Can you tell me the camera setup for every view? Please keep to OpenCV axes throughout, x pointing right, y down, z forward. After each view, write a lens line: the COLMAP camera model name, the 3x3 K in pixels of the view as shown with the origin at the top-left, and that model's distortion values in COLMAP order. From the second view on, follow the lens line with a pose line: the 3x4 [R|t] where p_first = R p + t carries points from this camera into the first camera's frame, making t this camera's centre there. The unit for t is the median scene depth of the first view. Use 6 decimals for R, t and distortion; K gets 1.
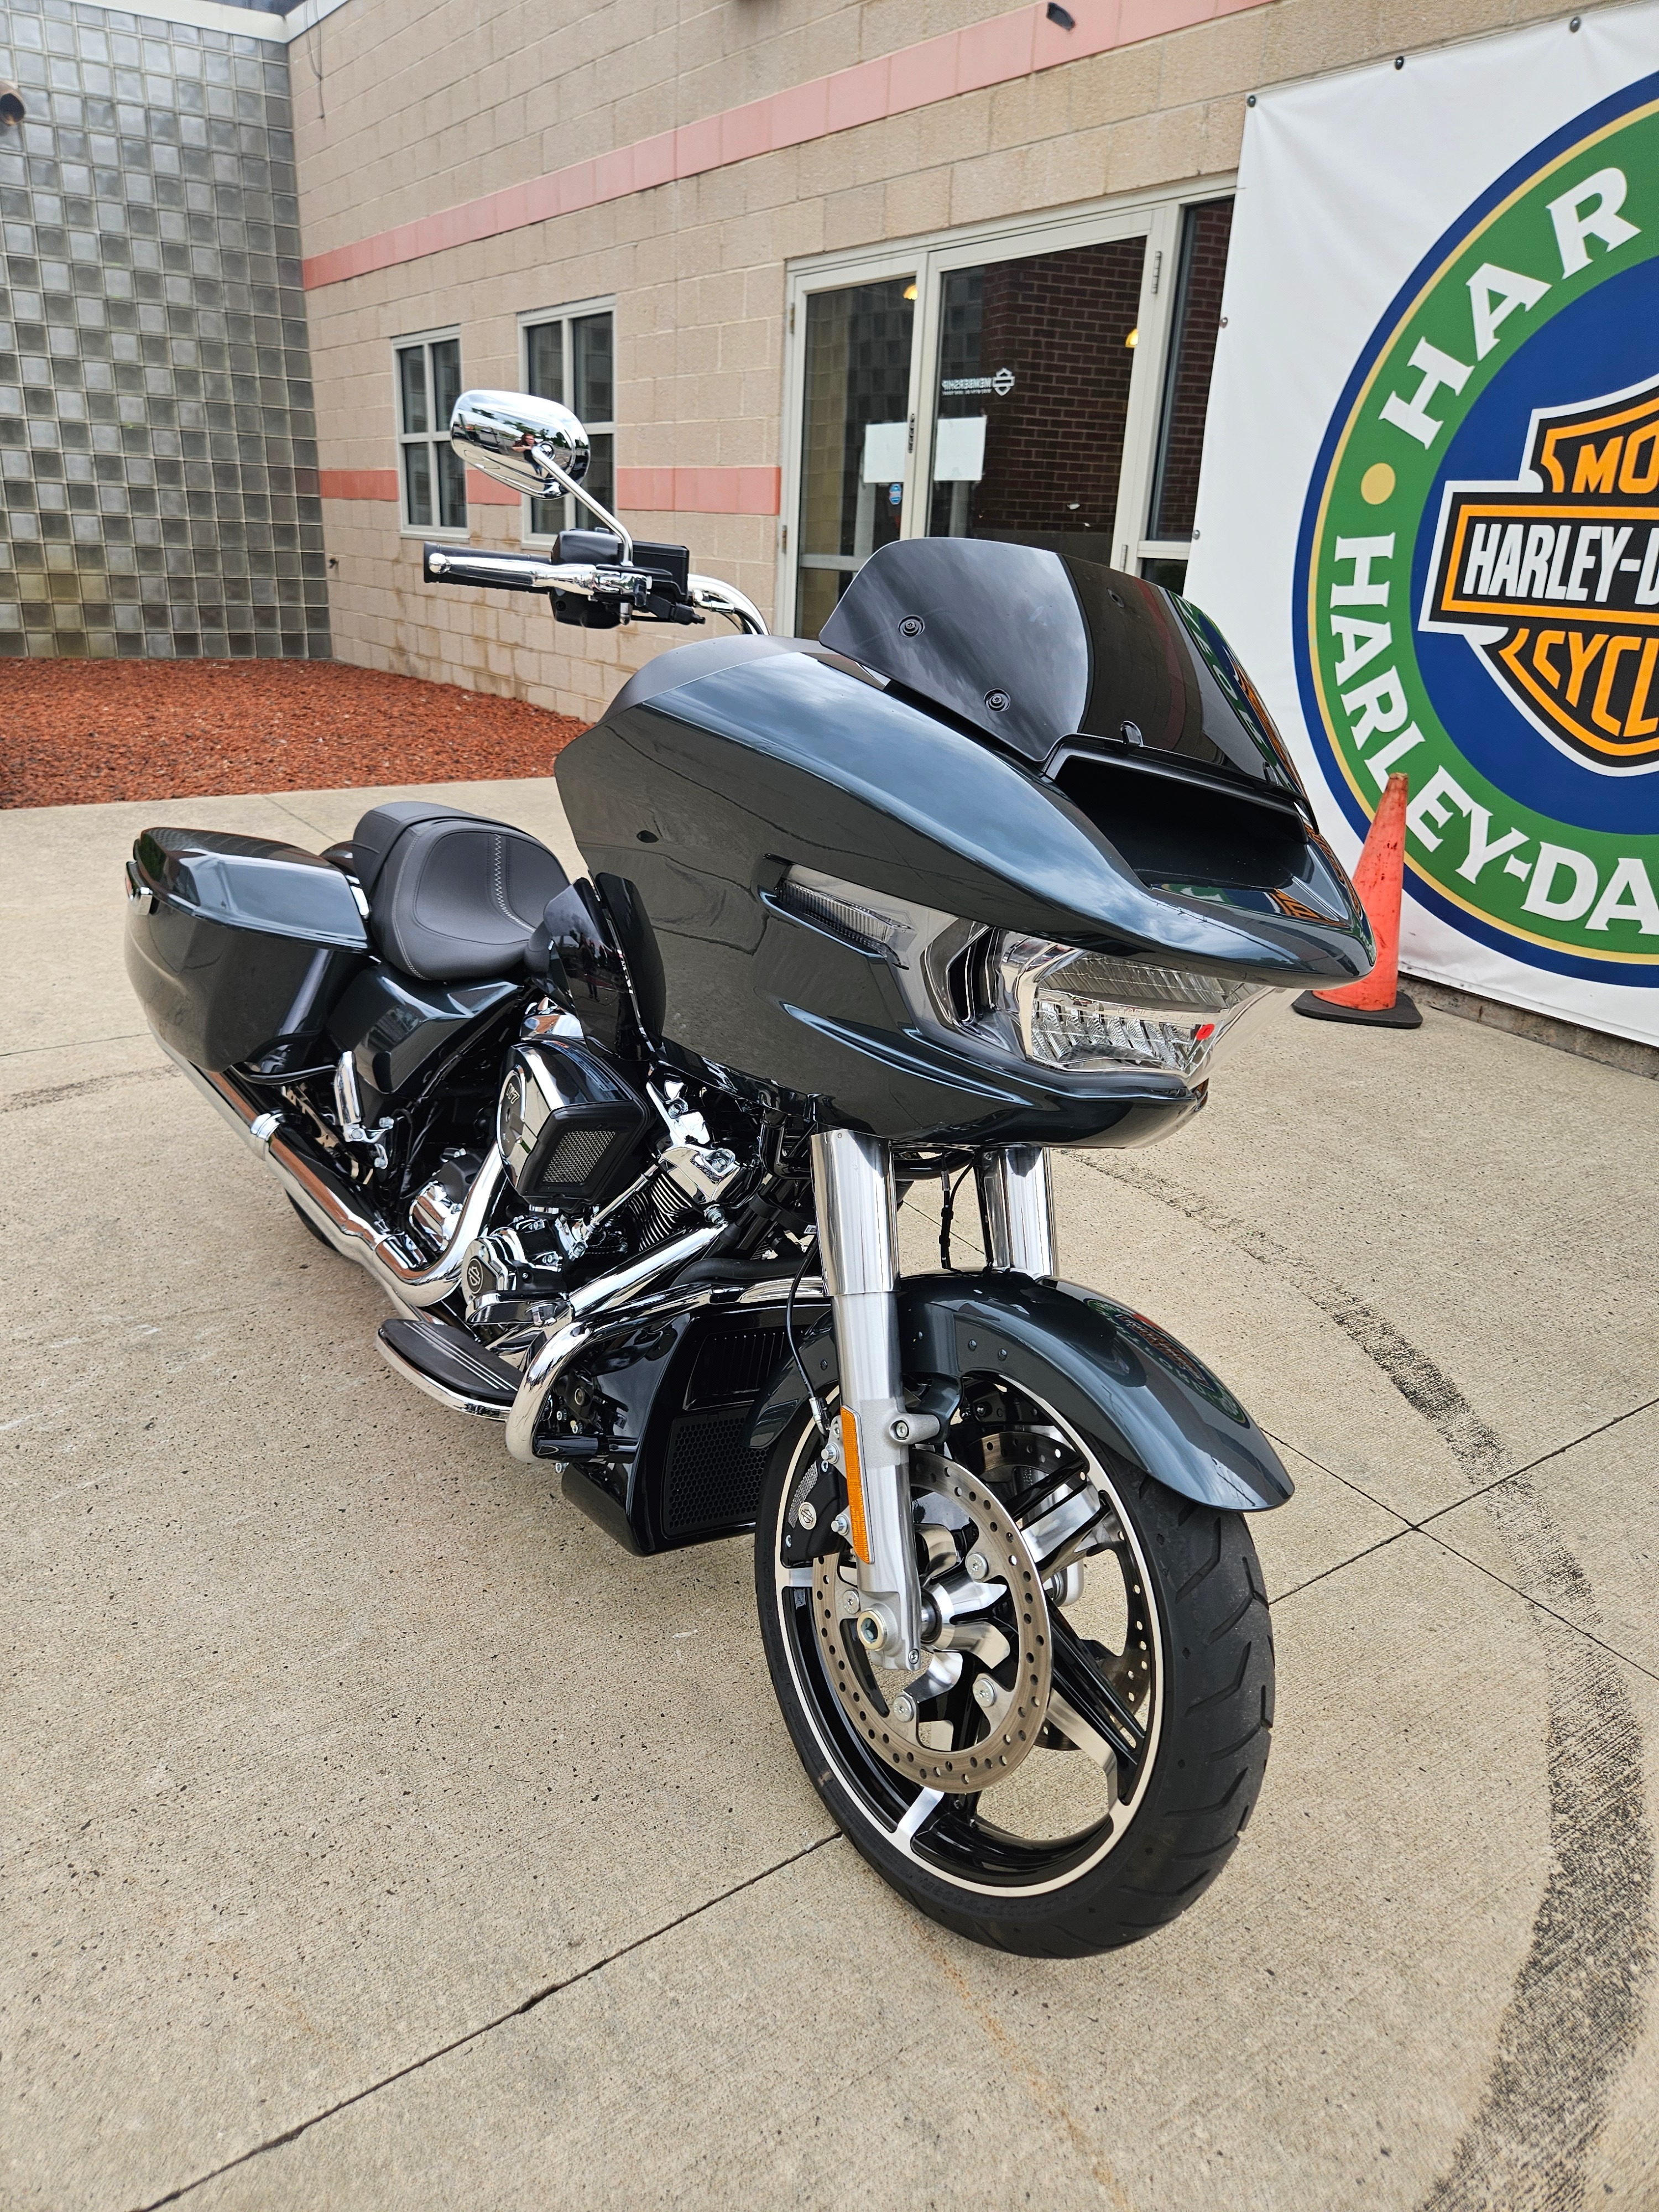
lens RADIAL K [[1476.3, 0, 800.3], [0, 1476.3, 1085.3], [0, 0, 1]] dist [0.069657, -0.060652]
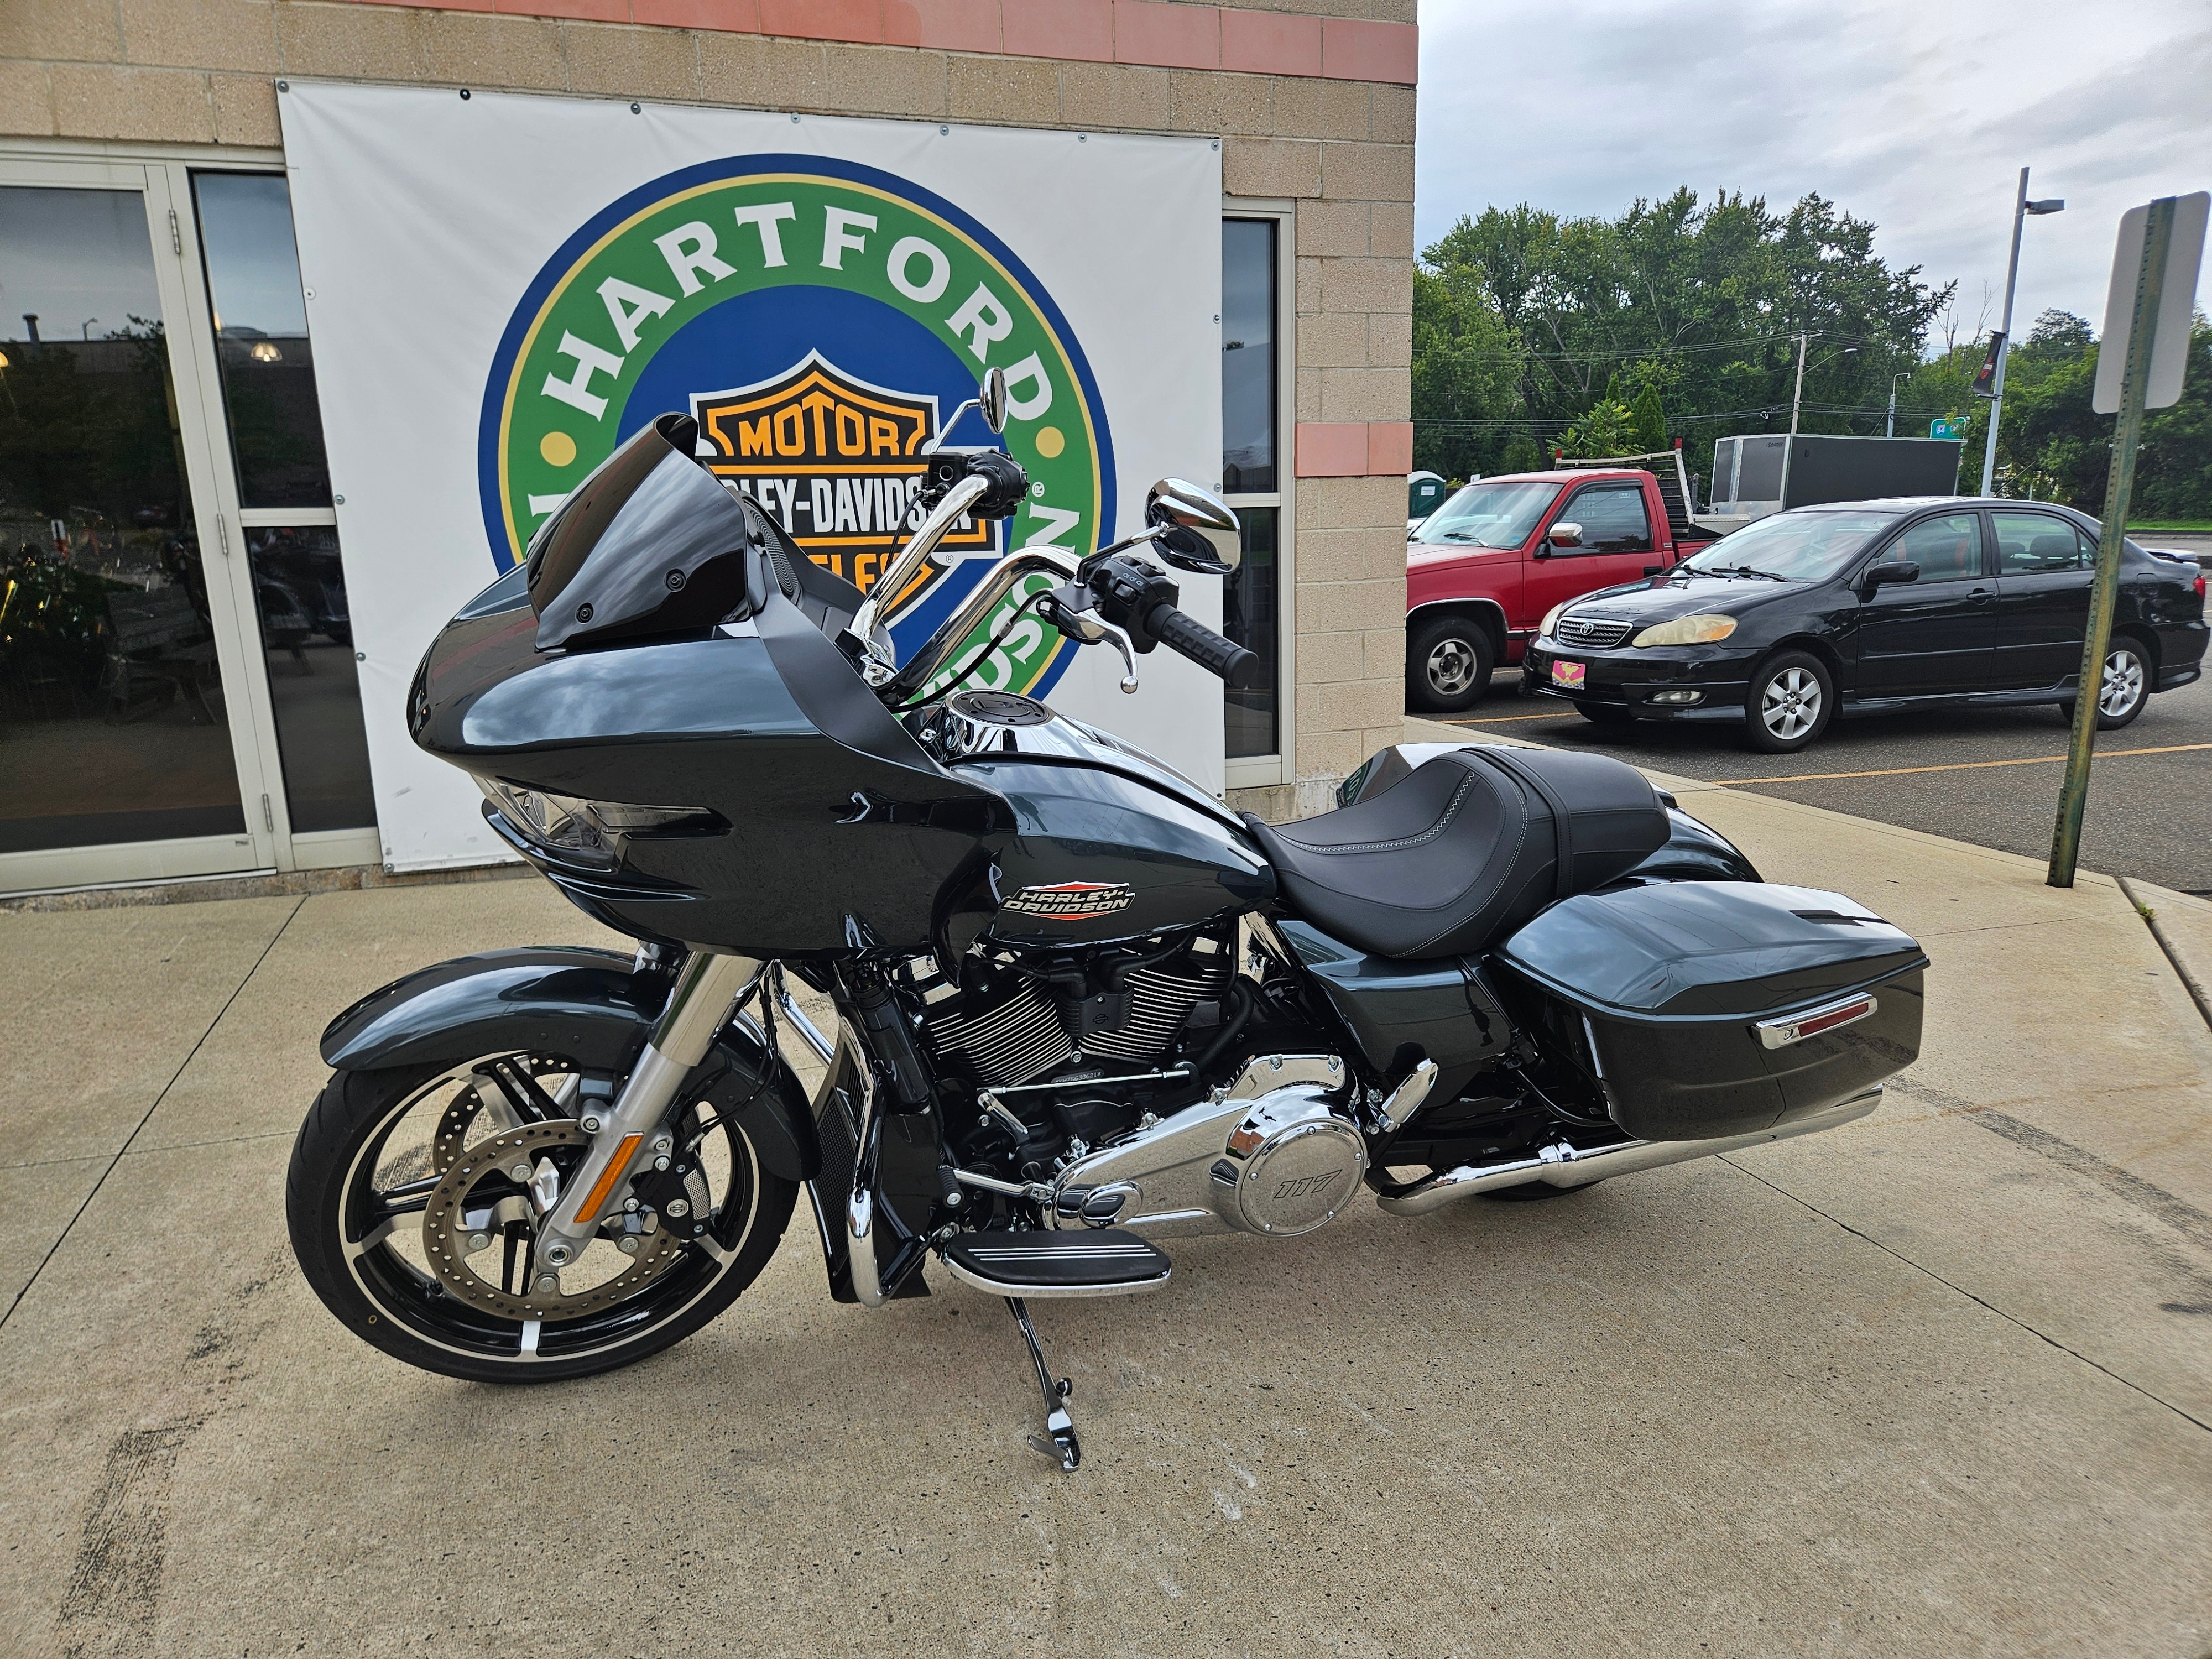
lens RADIAL K [[1476.3, 0, 1118.3], [0, 1476.3, 854.6], [0, 0, 1]] dist [0.069657, -0.060652]
pose [[0.256612, -0.257874, 0.931478, -0.656555], [0.373771, 0.915244, 0.150410, -0.133021], [-0.891317, 0.309562, 0.331249, 0.345462]]
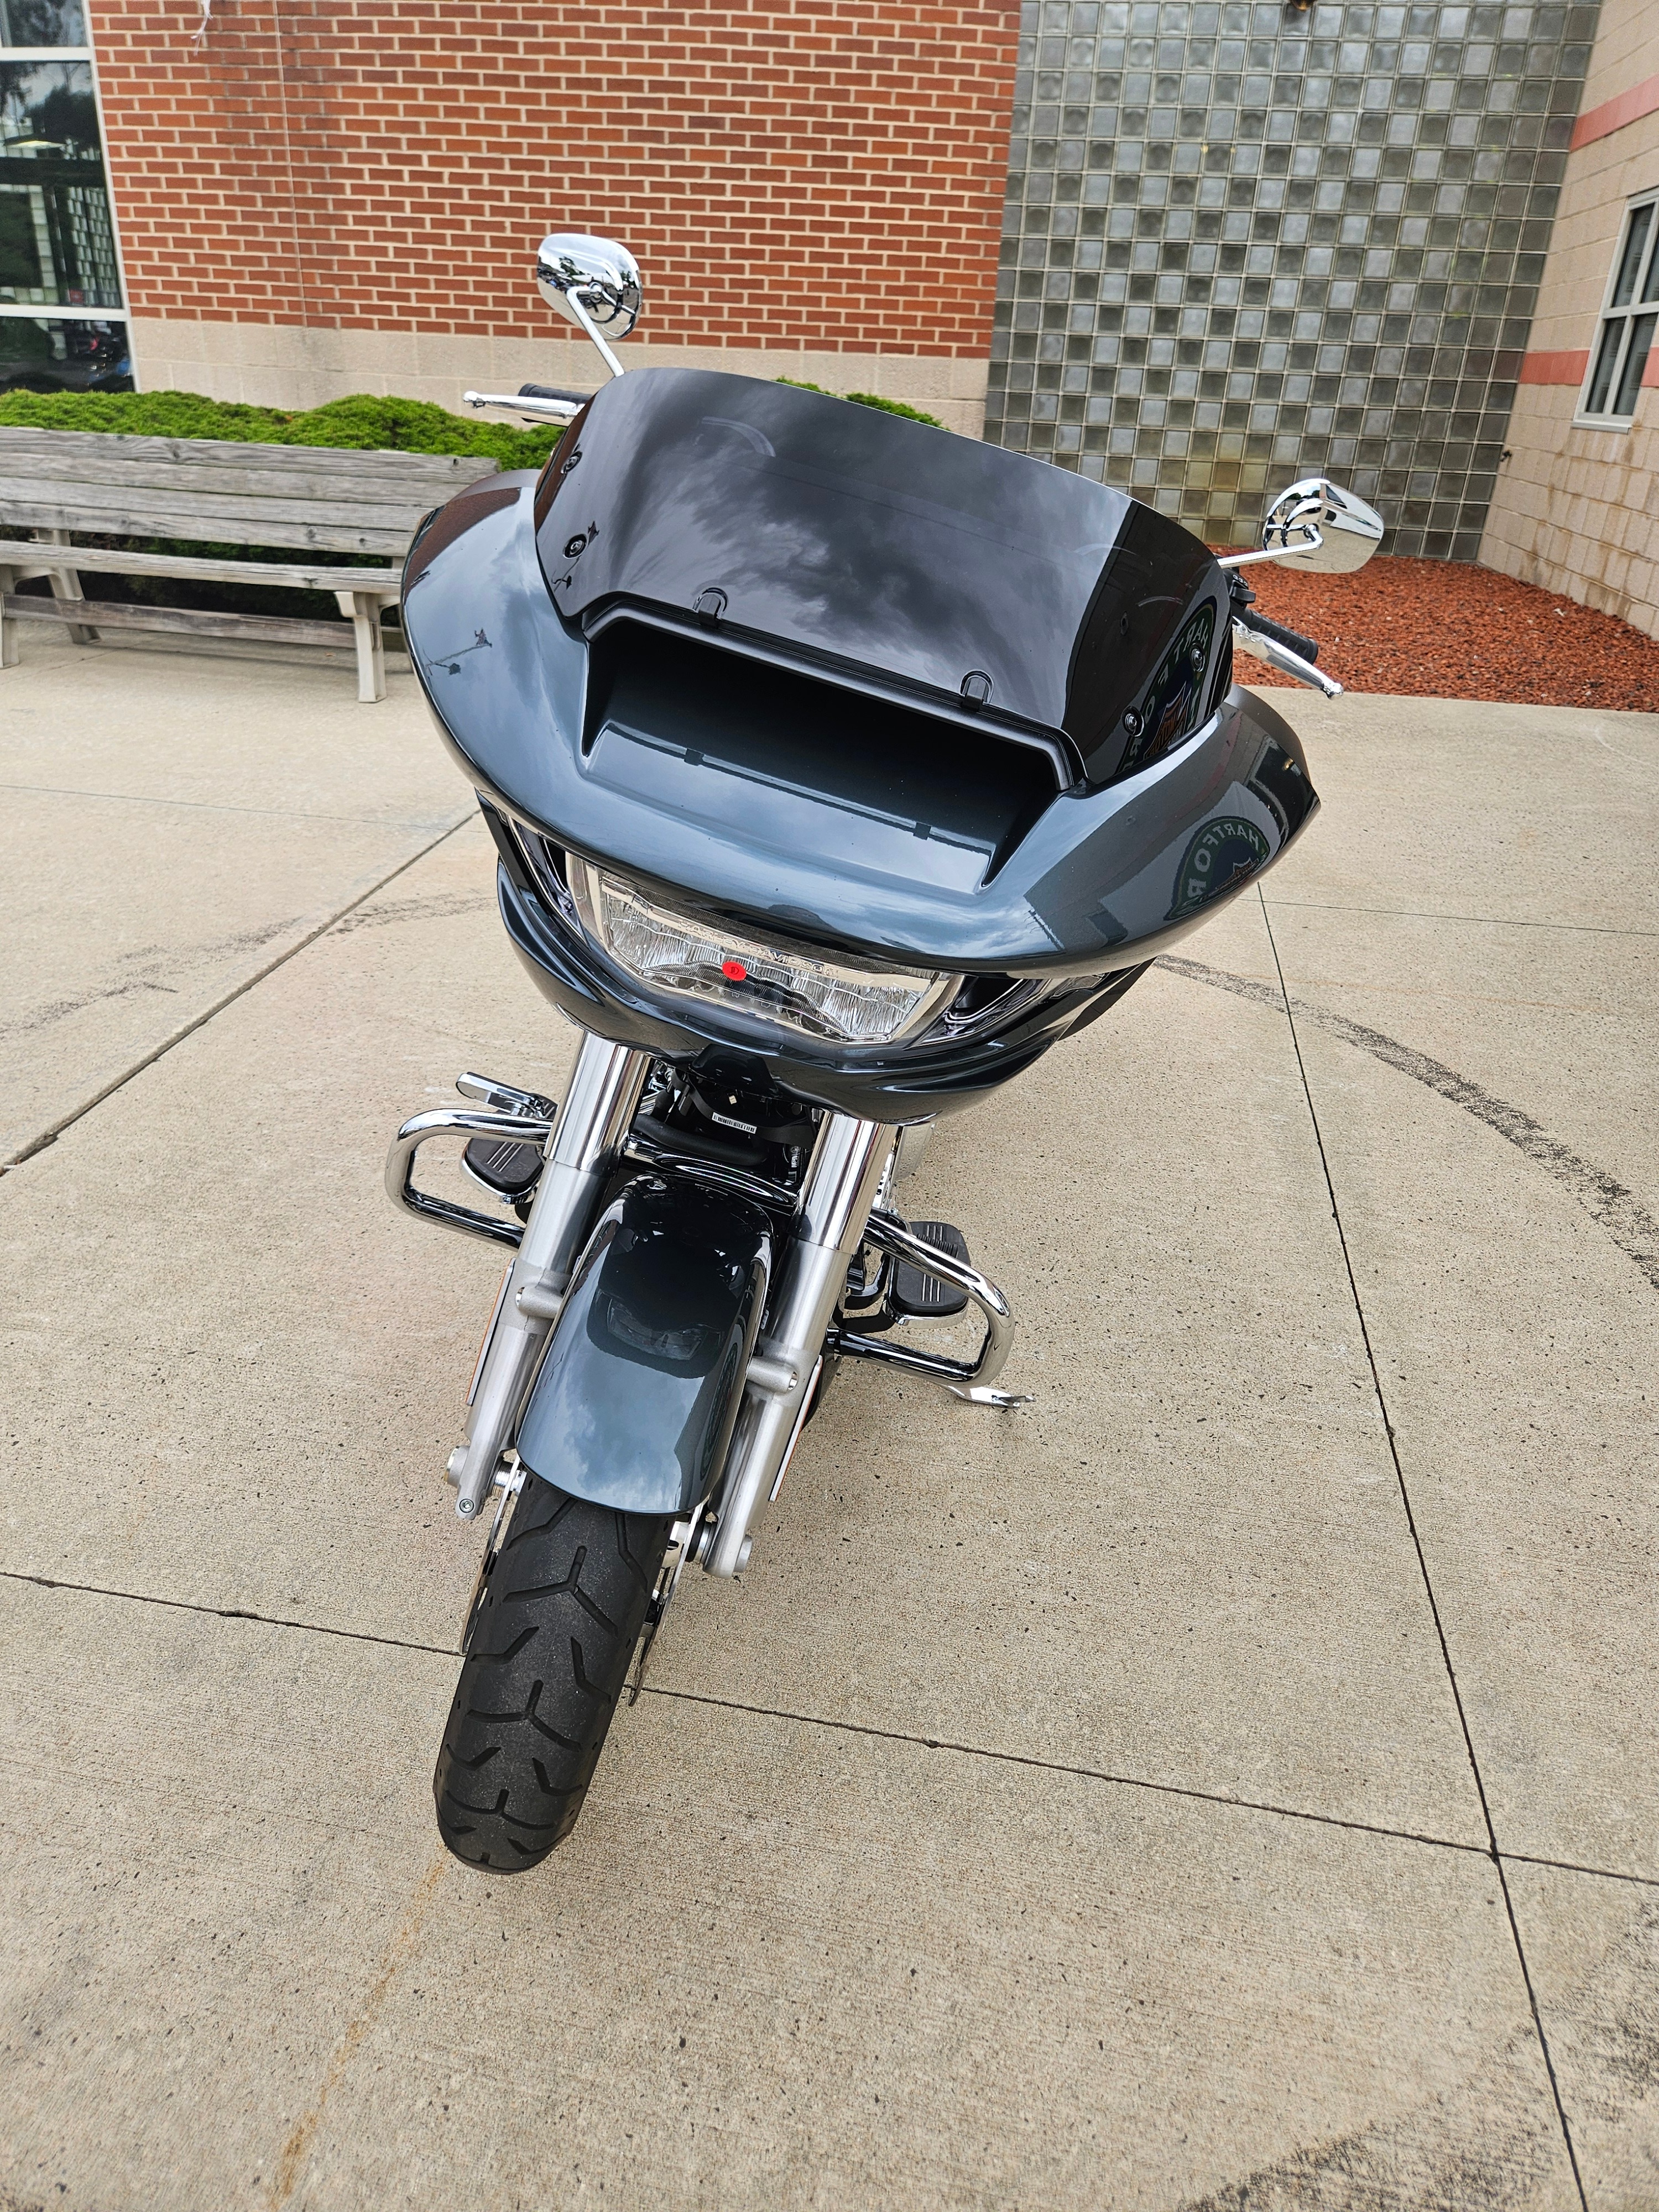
lens RADIAL K [[1476.3, 0, 813.5], [0, 1476.3, 1089.1], [0, 0, 1]] dist [0.069657, -0.060652]
pose [[0.709086, 0.300988, -0.637654, 0.262176], [-0.261721, 0.952064, 0.158357, -0.035912], [0.654751, 0.054599, 0.753870, 0.121587]]
